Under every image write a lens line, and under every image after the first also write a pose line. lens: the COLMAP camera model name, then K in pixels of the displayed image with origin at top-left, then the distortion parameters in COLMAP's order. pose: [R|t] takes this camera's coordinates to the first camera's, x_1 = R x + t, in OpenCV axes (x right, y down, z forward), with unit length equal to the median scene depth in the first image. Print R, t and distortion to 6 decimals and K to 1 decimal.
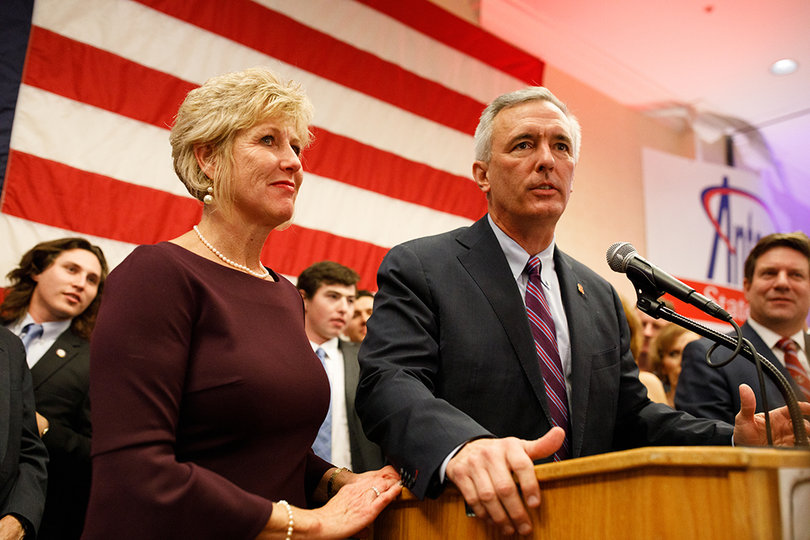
lens RADIAL K [[772.2, 0, 405.0], [0, 772.2, 270.0], [0, 0, 1]] dist [-0.001601, -0.006716]
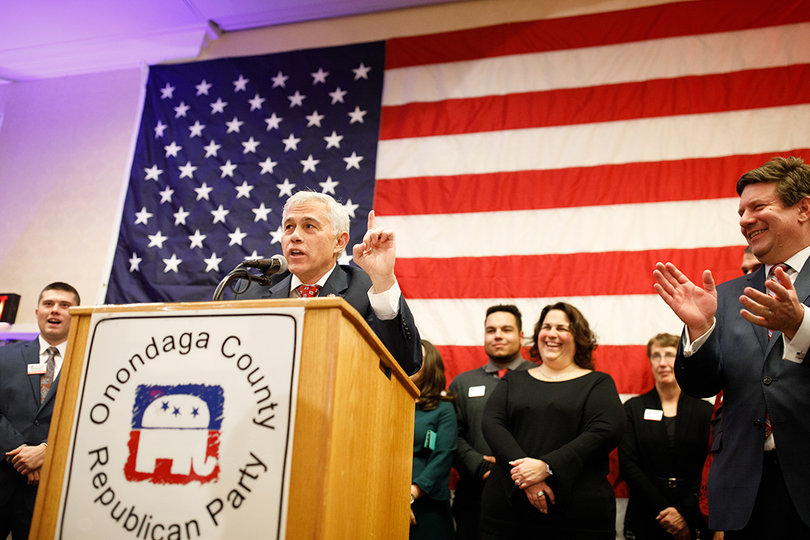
lens RADIAL K [[772.2, 0, 405.0], [0, 772.2, 270.0], [0, 0, 1]] dist [-0.001601, -0.006716]
pose [[0.536493, -0.259406, -0.803046, 0.742346], [0.150371, 0.965741, -0.211503, 0.199171], [0.830400, -0.007285, 0.557120, 0.146468]]
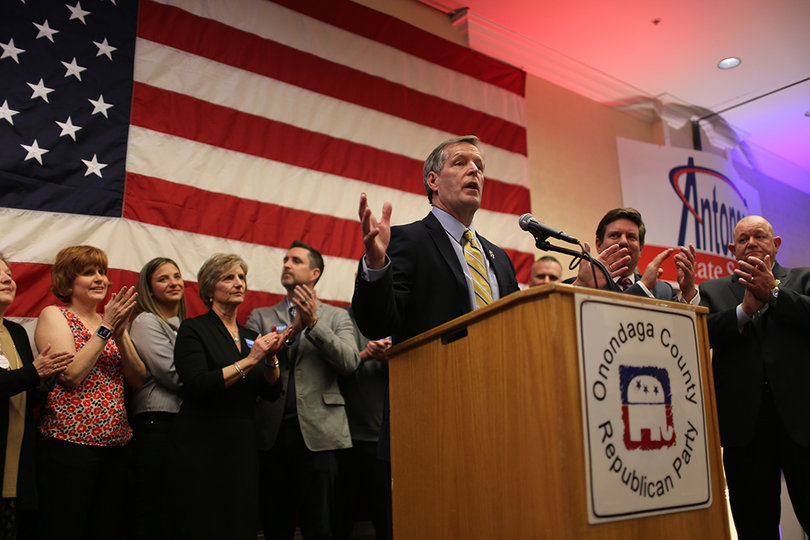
lens RADIAL K [[776.1, 0, 405.0], [0, 776.1, 266.4], [0, 0, 1]] dist [-0.067047, 0.014781]
pose [[0.997770, -0.058939, -0.031336, 0.021839], [0.058800, 0.998255, -0.005343, 0.045608], [0.031596, 0.003489, 0.999495, -0.333934]]
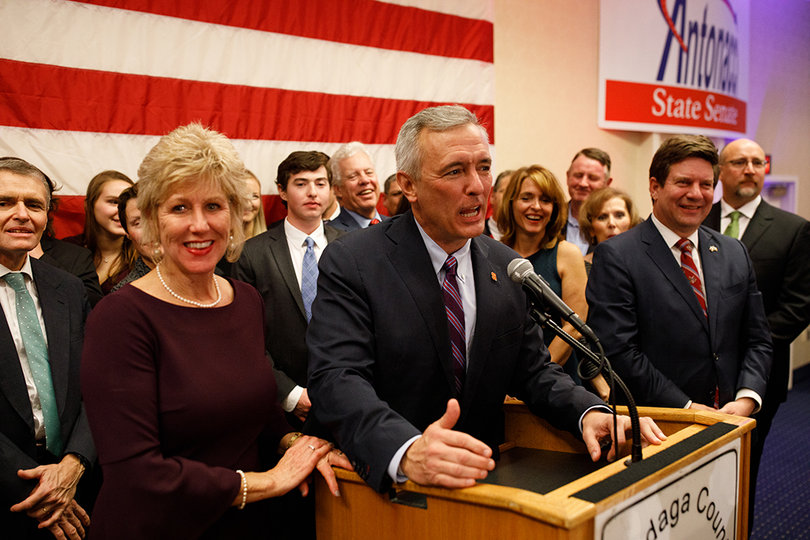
lens RADIAL K [[776.5, 0, 405.0], [0, 776.5, 270.0], [0, 0, 1]] dist [-0.002270, -0.000200]
pose [[0.998356, -0.046722, 0.033205, 0.025508], [0.033401, 0.944981, 0.325415, -0.178094], [-0.046582, -0.323771, 0.944988, -0.060946]]
